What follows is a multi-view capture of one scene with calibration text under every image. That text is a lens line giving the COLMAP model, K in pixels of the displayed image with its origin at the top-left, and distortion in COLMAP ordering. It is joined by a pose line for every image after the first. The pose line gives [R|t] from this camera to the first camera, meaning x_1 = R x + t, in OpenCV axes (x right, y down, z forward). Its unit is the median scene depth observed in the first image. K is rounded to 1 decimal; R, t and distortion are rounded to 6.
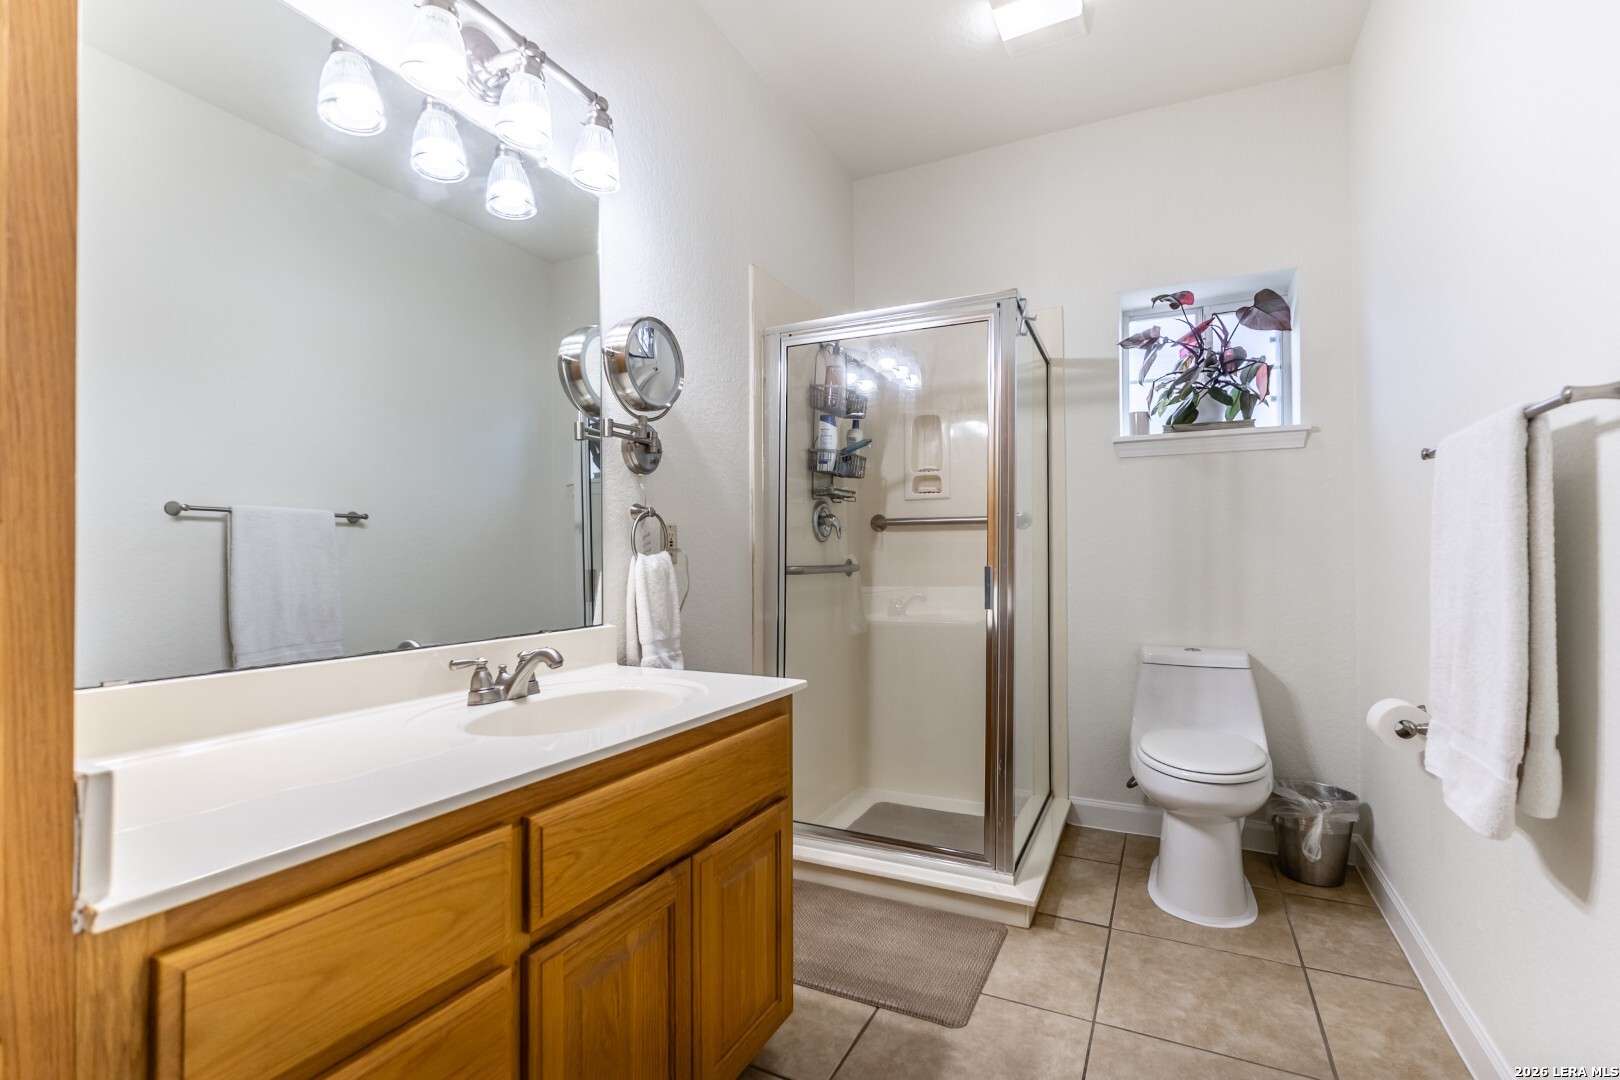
lens RADIAL K [[741.5, 0, 816.0], [0, 741.5, 542.2], [0, 0, 1]] dist [-0.001465, 0.000120]
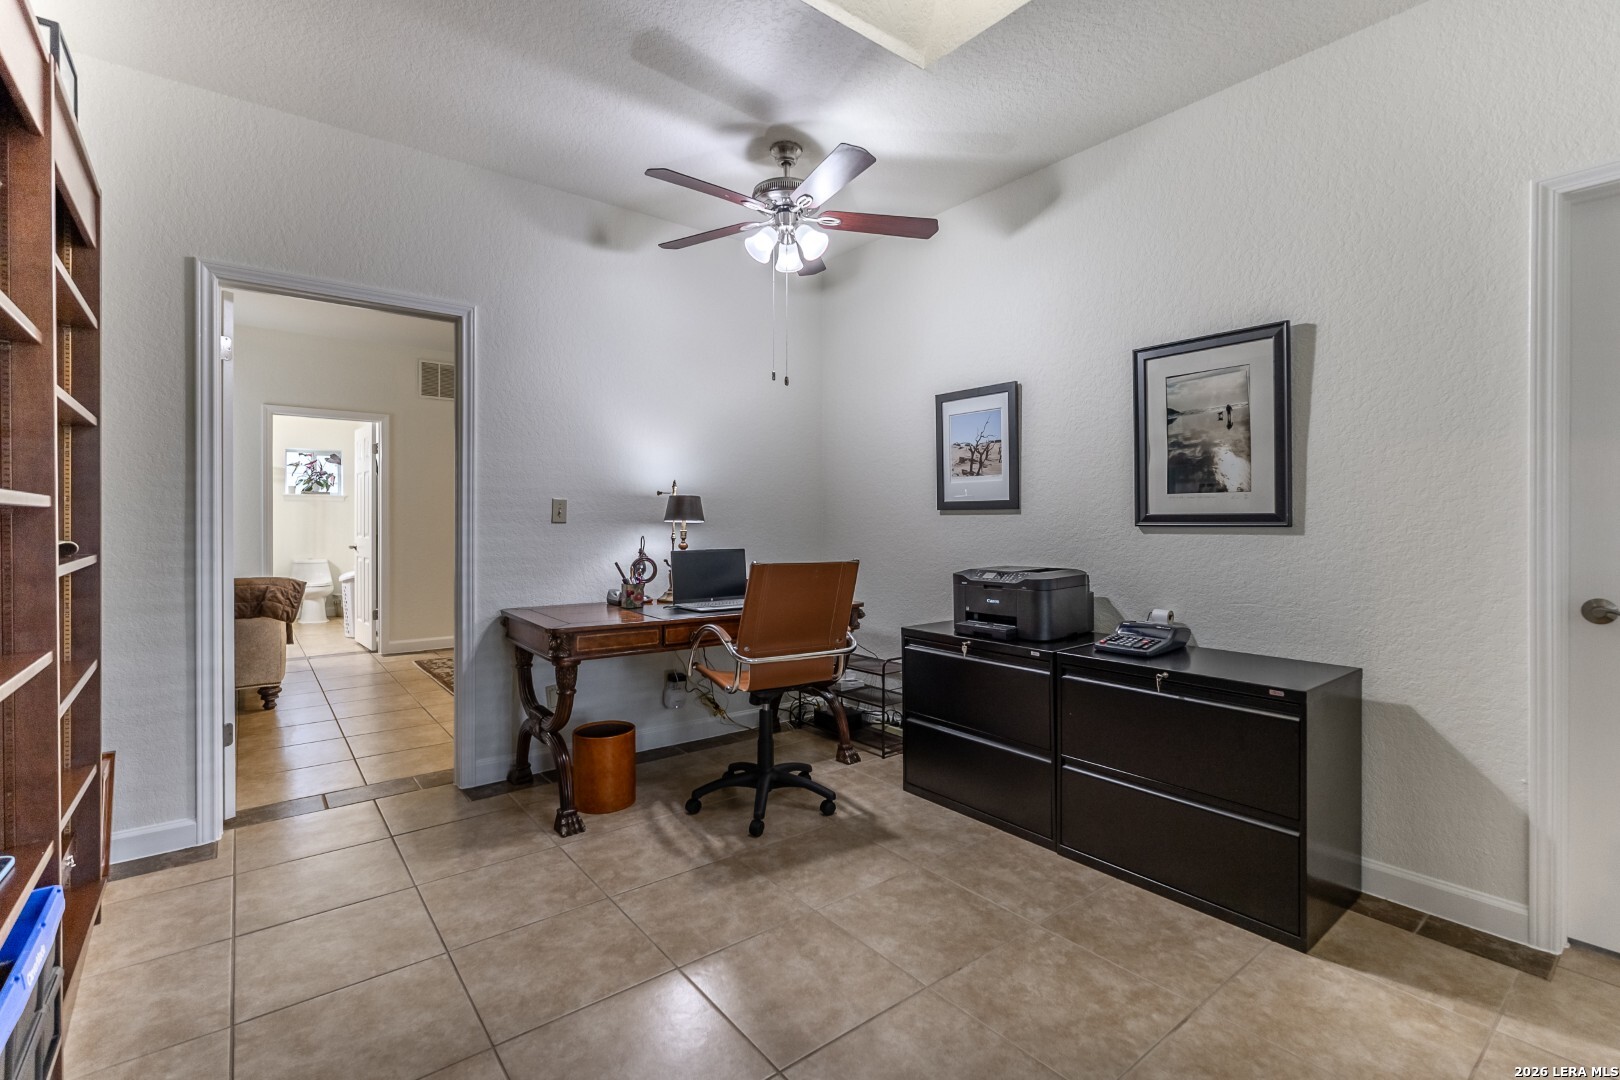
lens RADIAL K [[741.5, 0, 818.2], [0, 741.5, 533.0], [0, 0, 1]] dist [-0.001465, 0.000120]
pose [[0.434261, 0.006059, 0.900767, -1.461582], [-0.011867, 0.999929, -0.001005, 0.000015], [-0.900709, -0.010253, 0.434302, -2.438036]]
